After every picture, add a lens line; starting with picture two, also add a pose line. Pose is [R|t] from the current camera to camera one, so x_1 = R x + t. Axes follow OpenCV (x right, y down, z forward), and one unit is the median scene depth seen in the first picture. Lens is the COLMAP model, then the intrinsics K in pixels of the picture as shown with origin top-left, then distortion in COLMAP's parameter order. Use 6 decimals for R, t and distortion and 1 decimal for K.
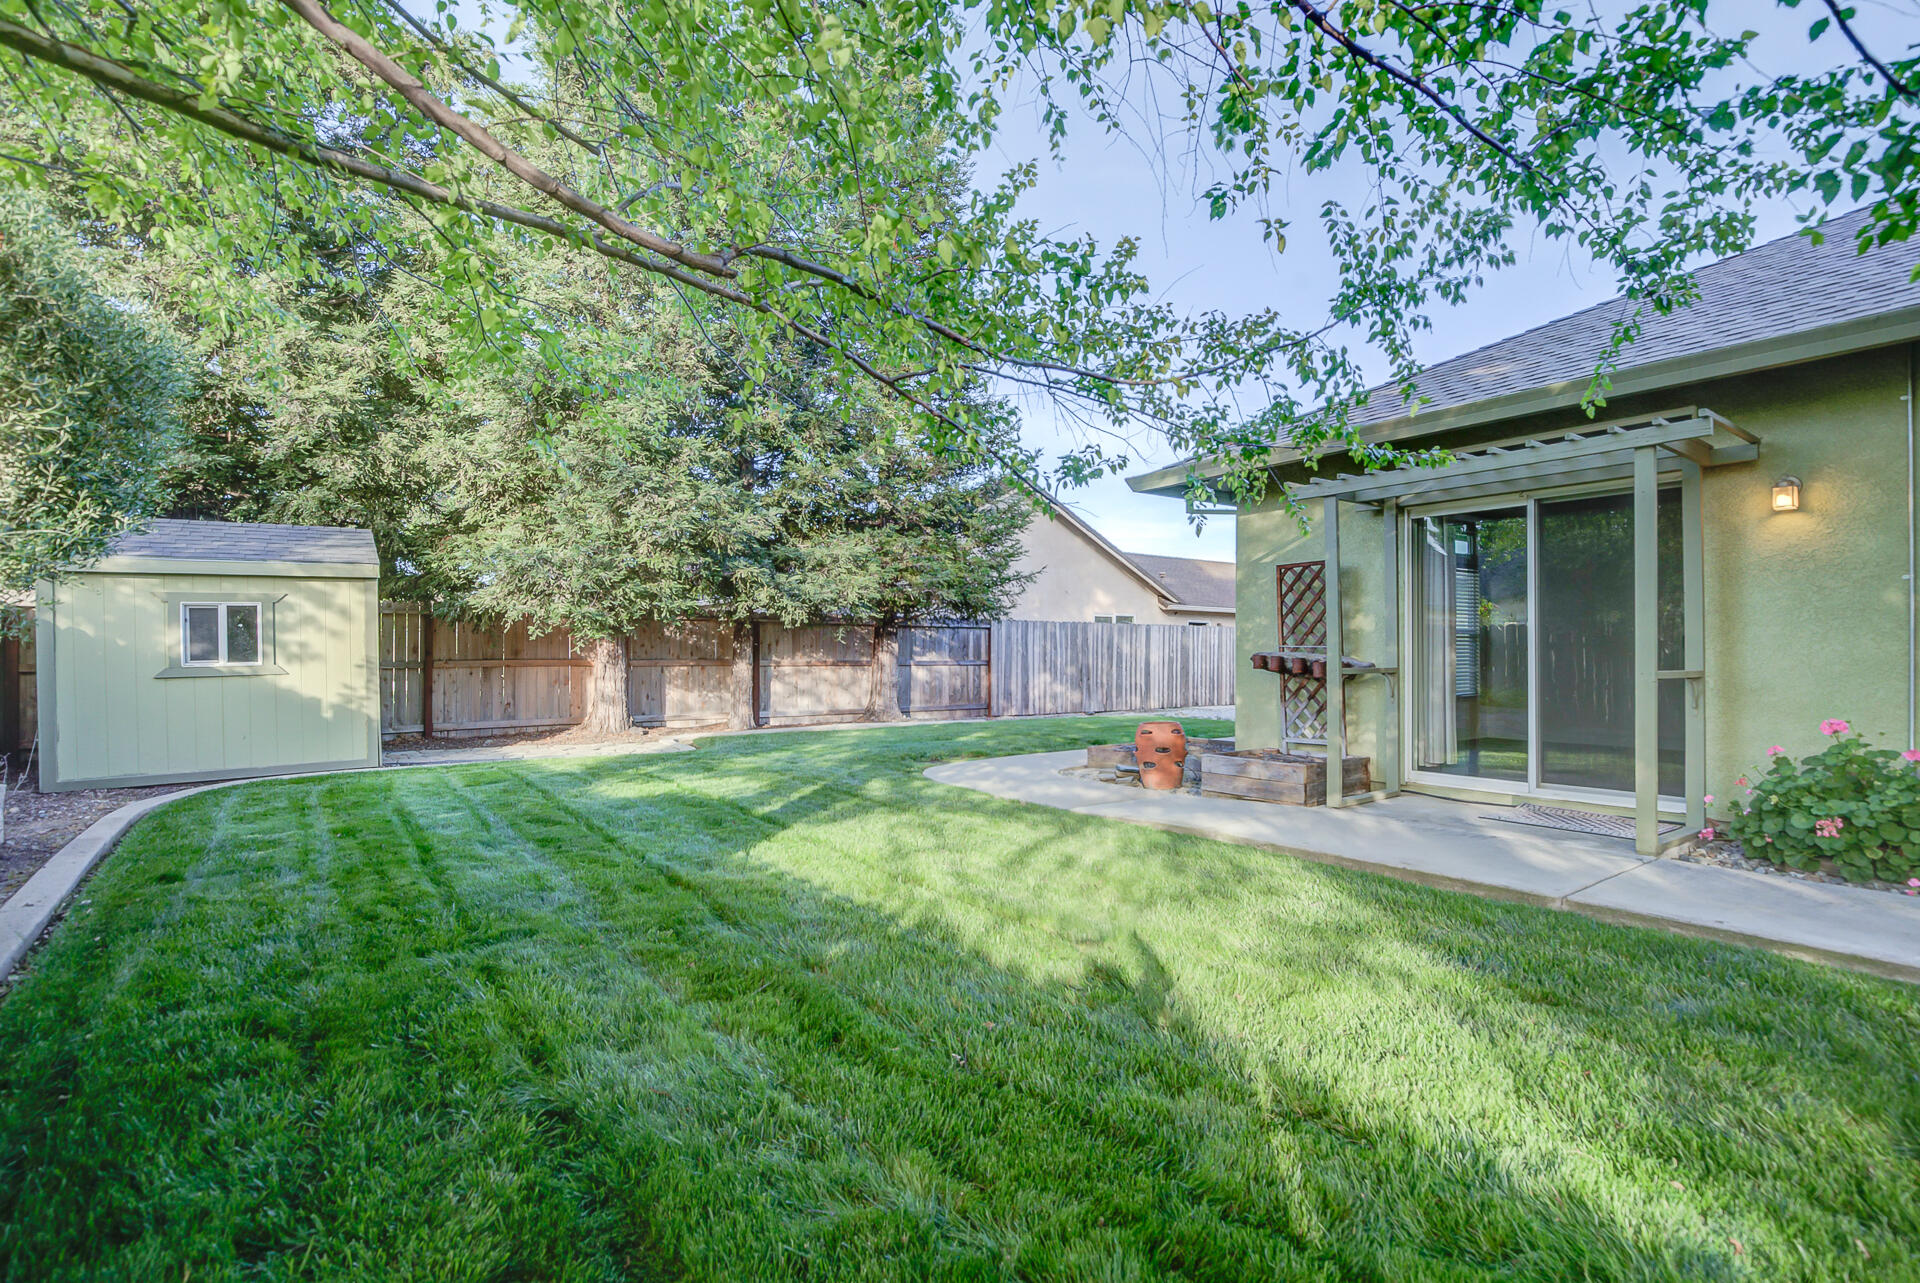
lens RADIAL K [[940.3, 0, 956.7], [0, 940.3, 647.9], [0, 0, 1]] dist [-0.001709, 0.000146]
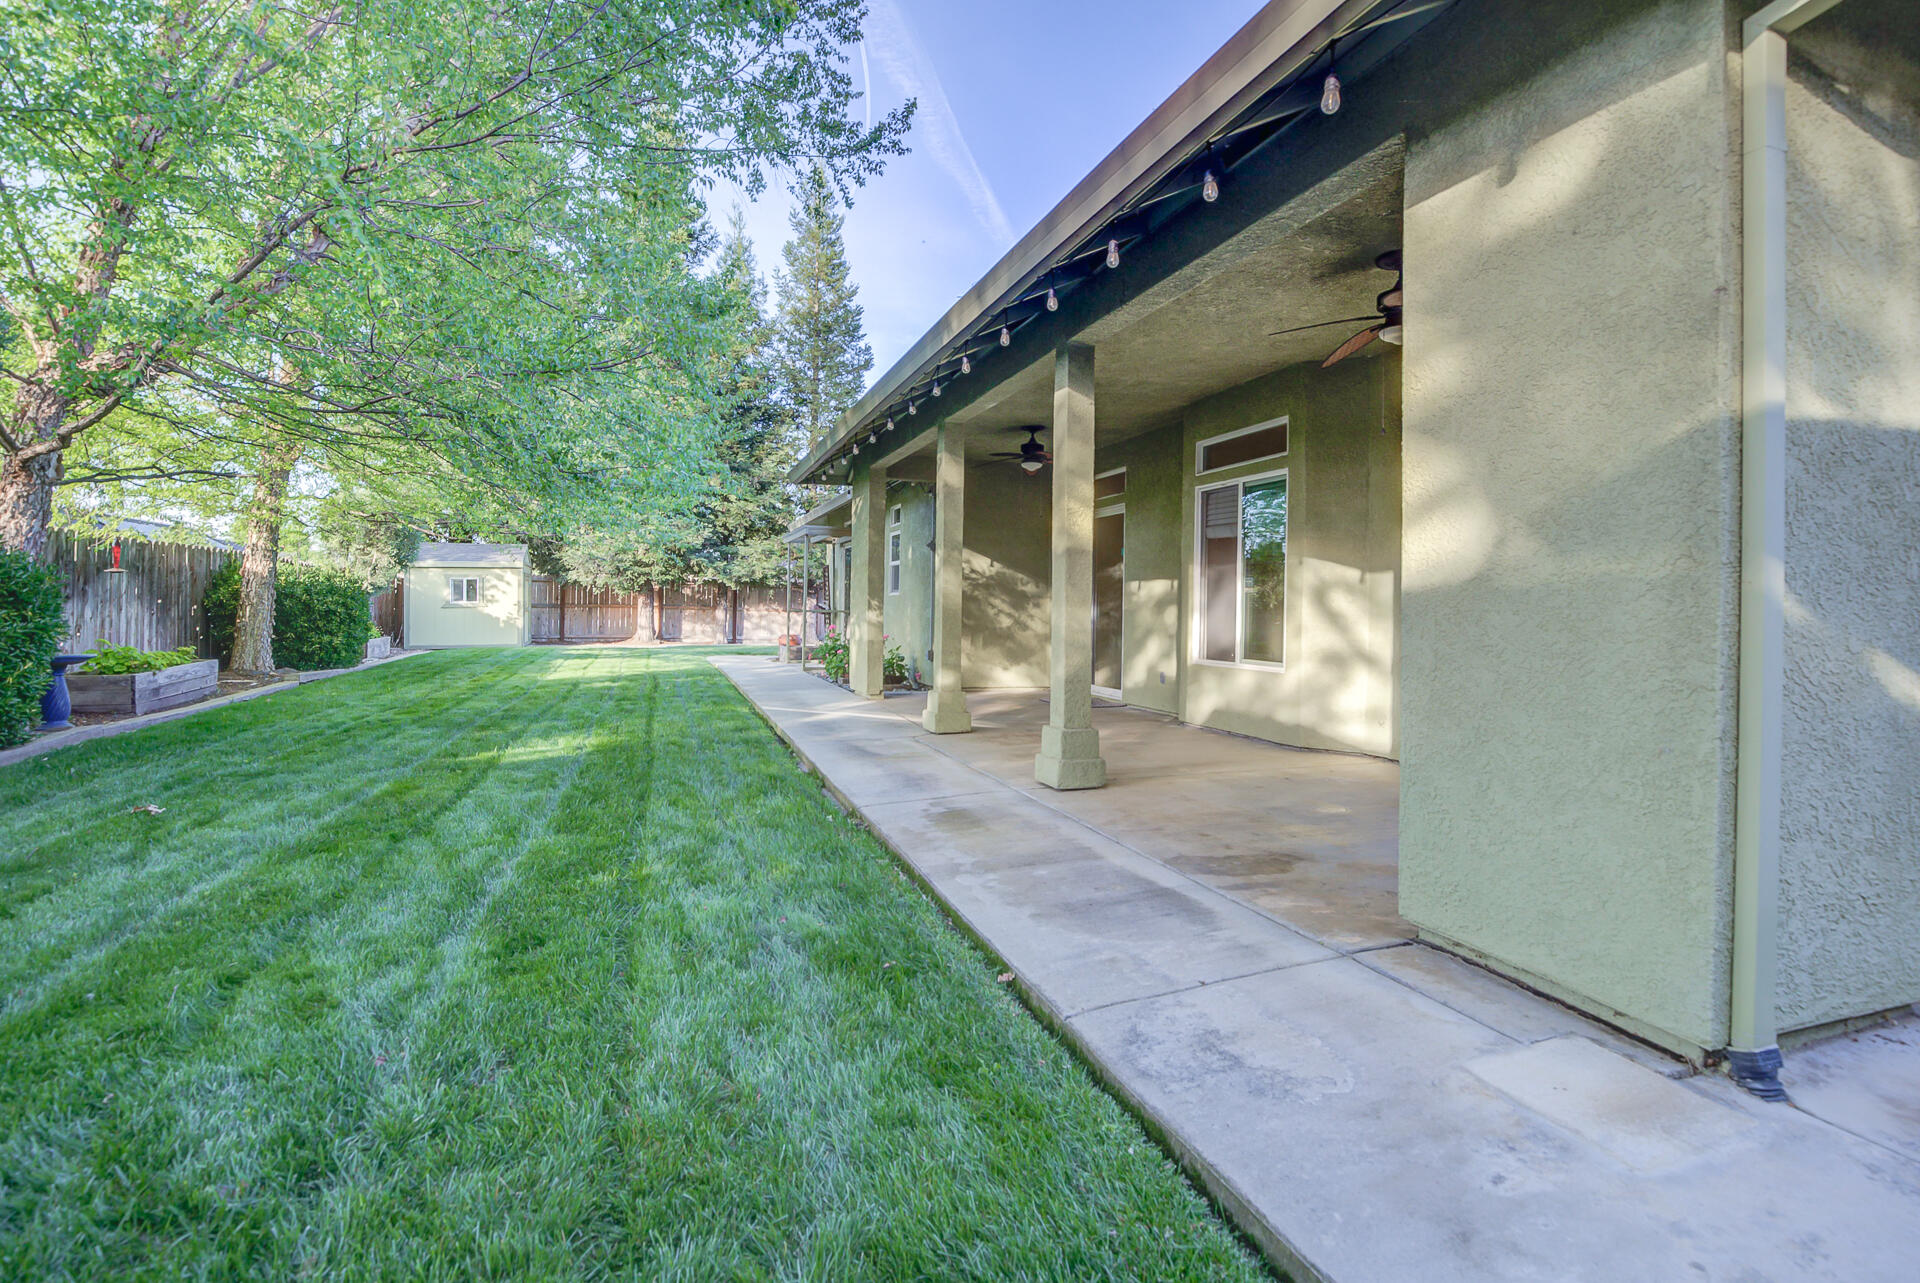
lens RADIAL K [[929.9, 0, 958.5], [0, 929.9, 605.6], [0, 0, 1]] dist [-0.022894, 0.001066]
pose [[0.960591, 0.015982, -0.277504, 0.867588], [-0.016504, 0.999864, 0.000458, 0.001740], [0.277474, 0.004140, 0.960724, -0.743063]]
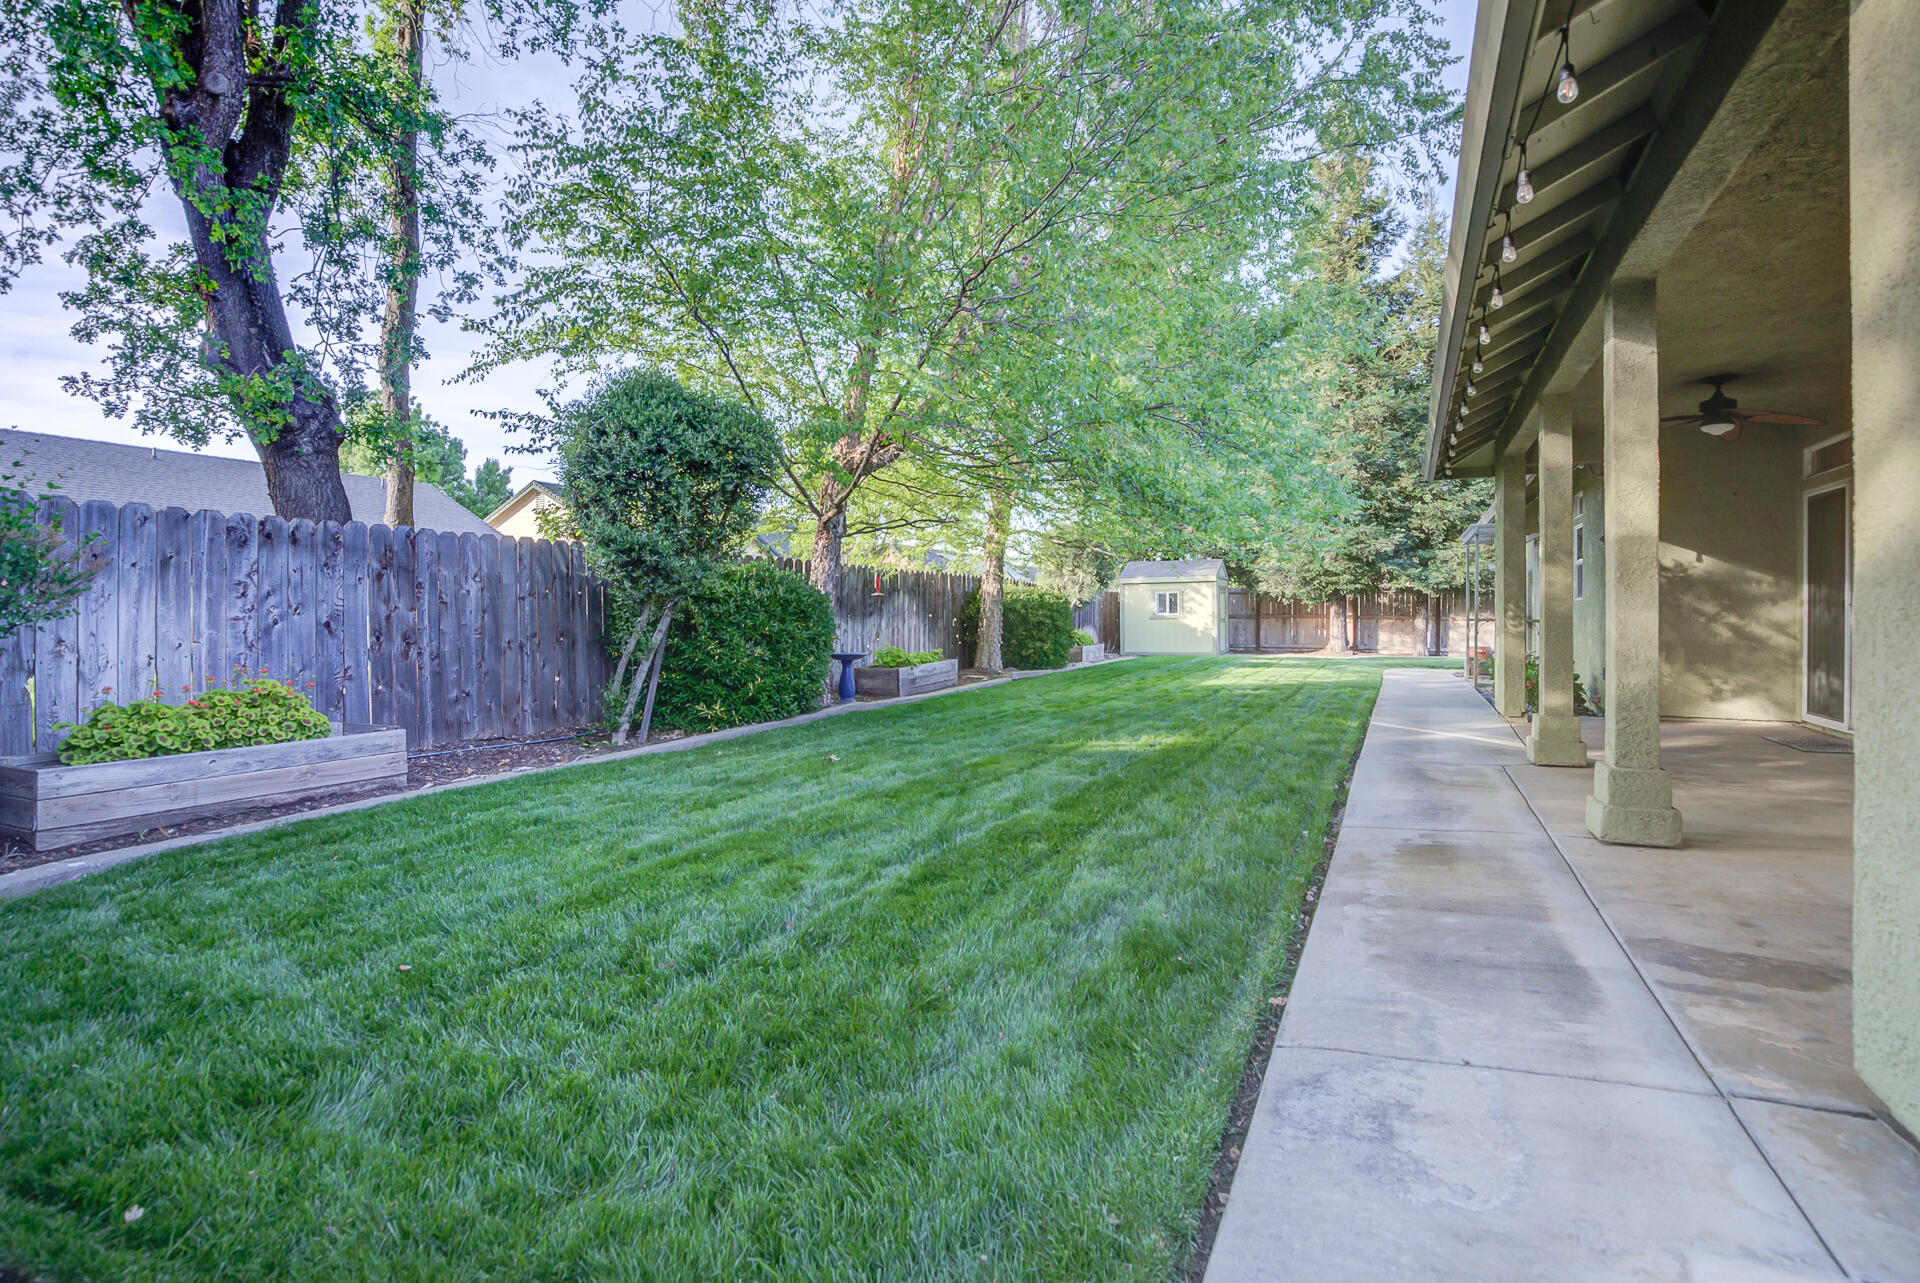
lens RADIAL K [[942.2, 0, 957.5], [0, 942.2, 613.2], [0, 0, 1]] dist [-0.045135, 0.014056]
pose [[0.500484, 0.006516, -0.865721, 0.978766], [-0.003413, 0.999979, 0.005554, 0.000408], [0.865739, 0.000175, 0.500496, -0.691517]]
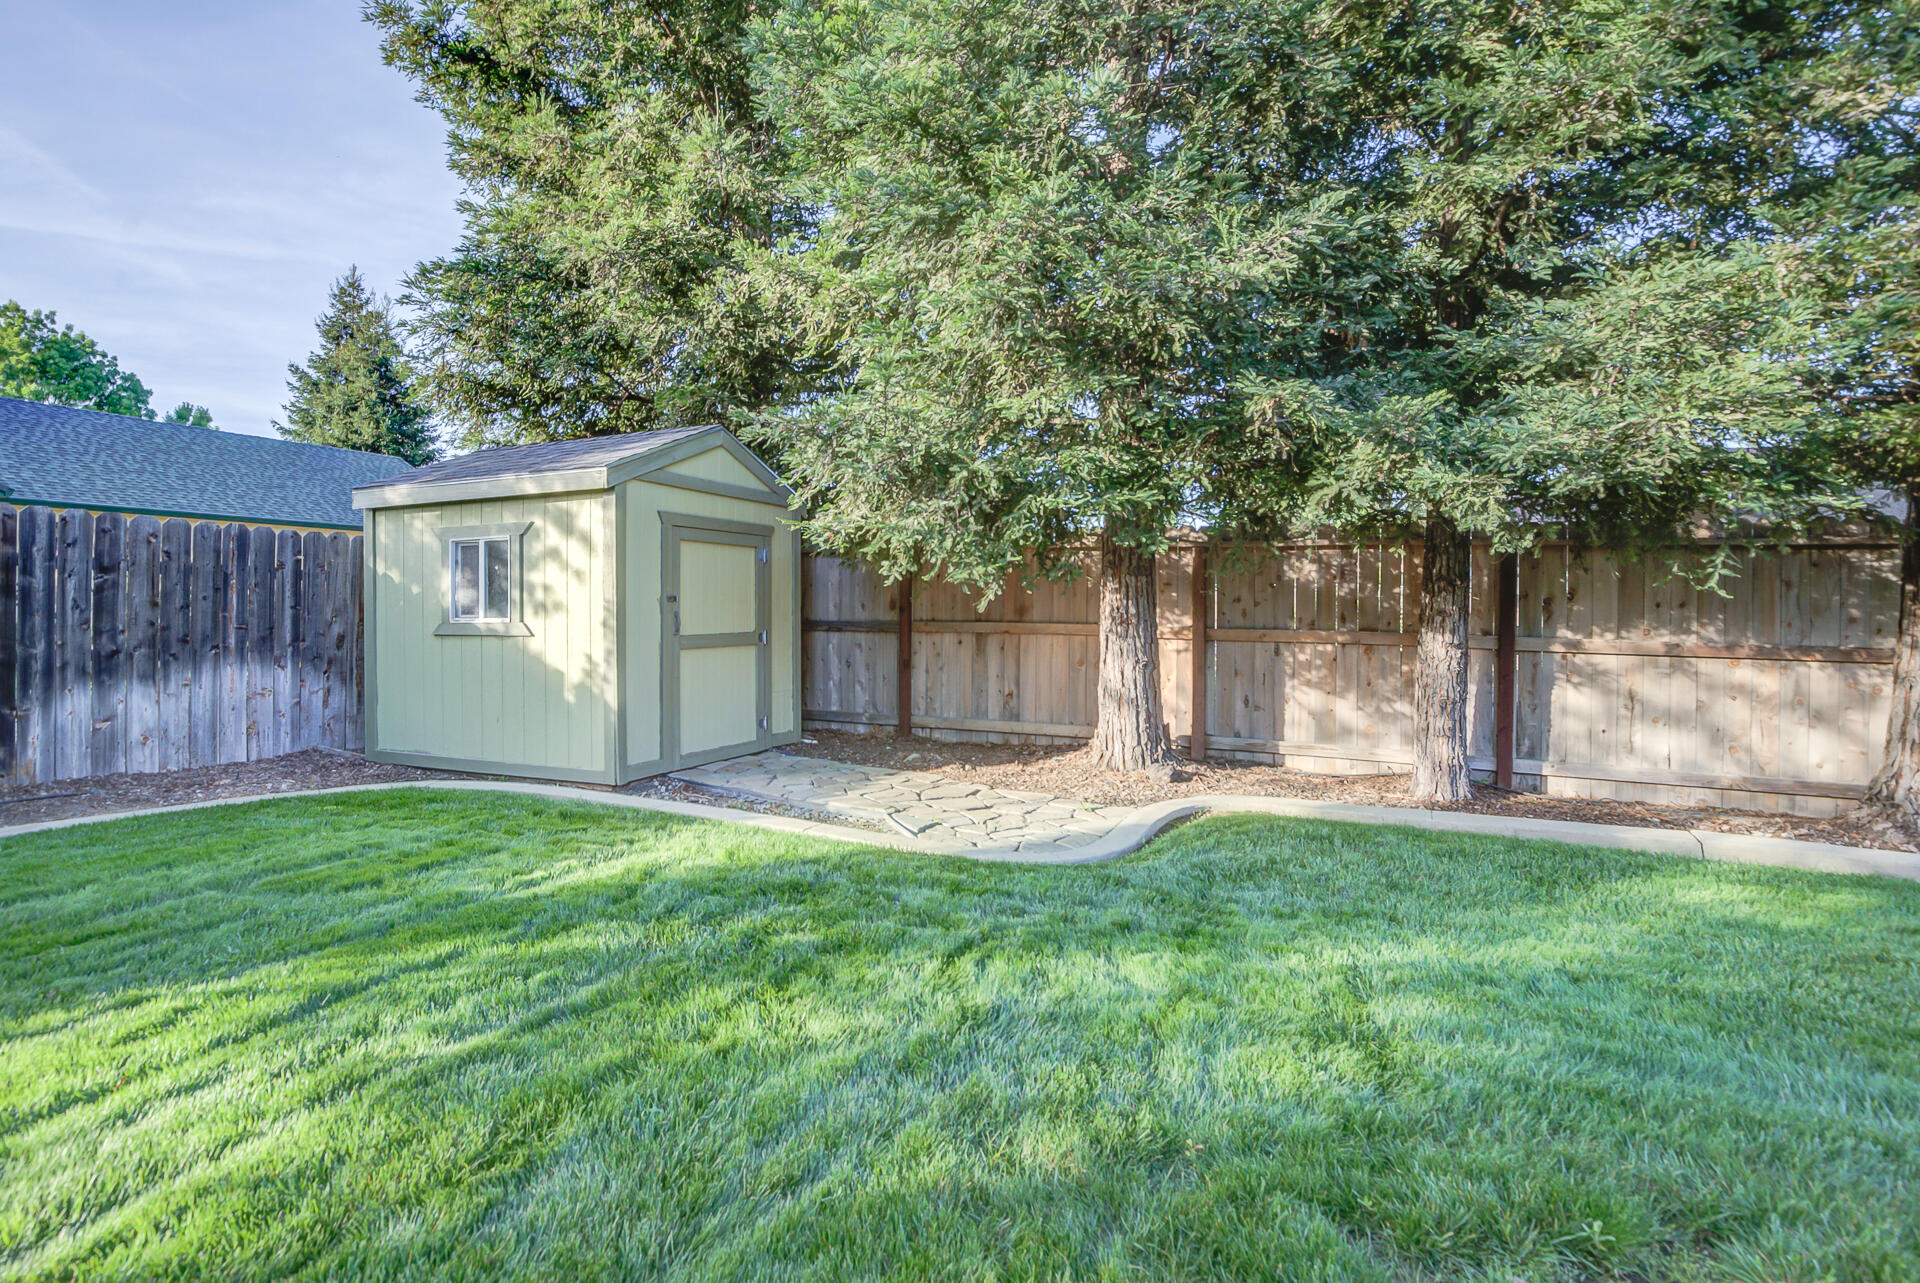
lens RADIAL K [[929.9, 0, 958.5], [0, 929.9, 605.6], [0, 0, 1]] dist [-0.022894, 0.001066]
pose [[0.486446, 0.008527, -0.873669, 0.034836], [-0.009376, 0.999946, 0.004539, -0.000231], [0.873661, 0.005983, 0.486499, 0.726499]]
